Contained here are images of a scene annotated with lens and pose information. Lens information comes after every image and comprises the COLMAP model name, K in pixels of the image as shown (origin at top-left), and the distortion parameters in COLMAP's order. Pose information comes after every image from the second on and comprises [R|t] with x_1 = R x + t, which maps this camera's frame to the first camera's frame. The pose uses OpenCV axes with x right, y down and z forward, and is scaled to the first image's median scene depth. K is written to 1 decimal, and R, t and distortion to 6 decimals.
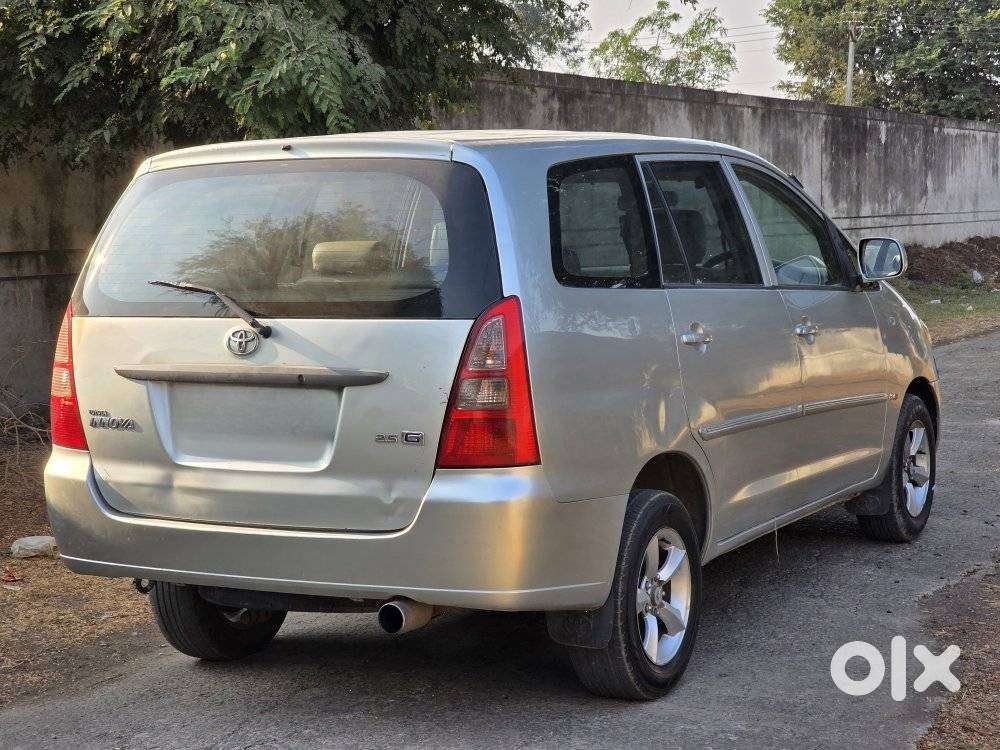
lens RADIAL K [[1946.1, 0, 502.5], [0, 1946.1, 377.2], [0, 0, 1]] dist [0.014103, 0.000000]
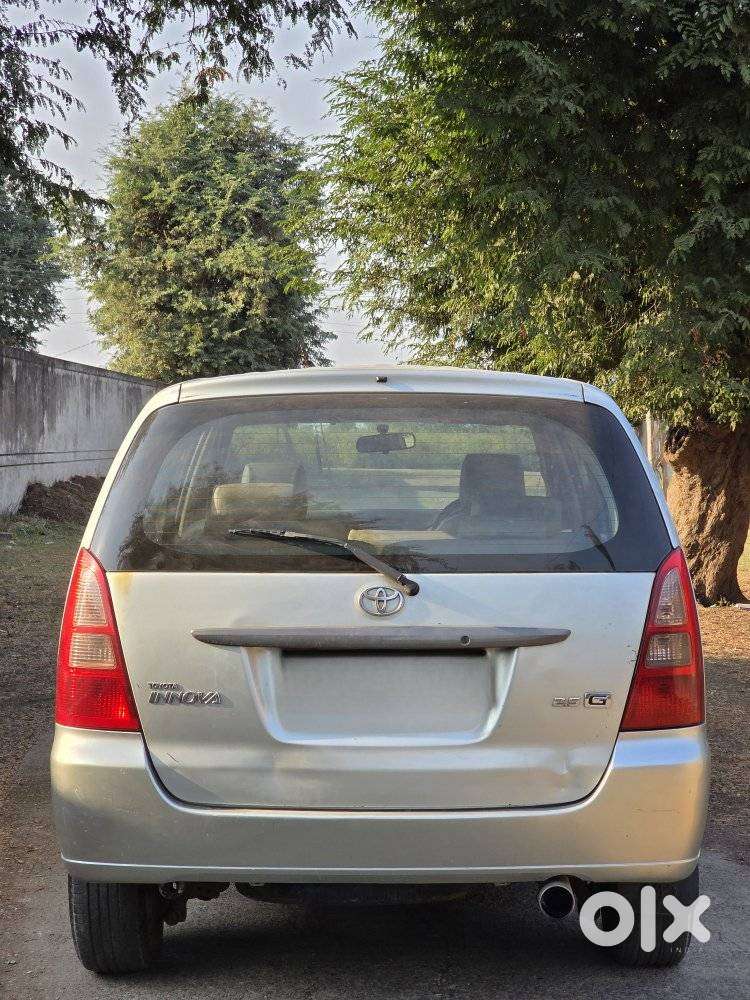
lens RADIAL K [[1946.1, 0, 372.2], [0, 1946.1, 478.0], [0, 0, 1]] dist [0.014103, 0.000000]
pose [[0.882371, 0.010800, 0.470430, -0.527098], [0.021915, 0.997709, -0.064010, -0.016063], [-0.470043, 0.066790, 0.880113, 0.208621]]
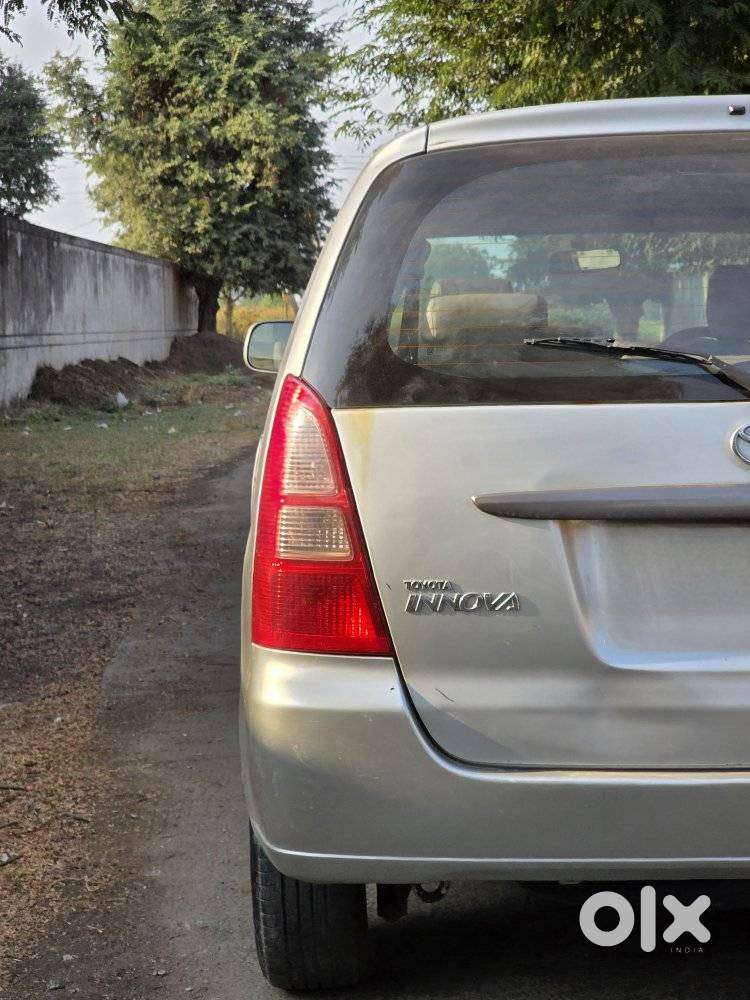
lens RADIAL K [[1946.1, 0, 404.2], [0, 1946.1, 521.0], [0, 0, 1]] dist [0.014103, 0.000000]
pose [[0.871794, -0.044042, 0.487888, -0.478549], [0.041854, 0.999005, 0.015394, -0.008387], [-0.488081, 0.007000, 0.872770, 0.531044]]
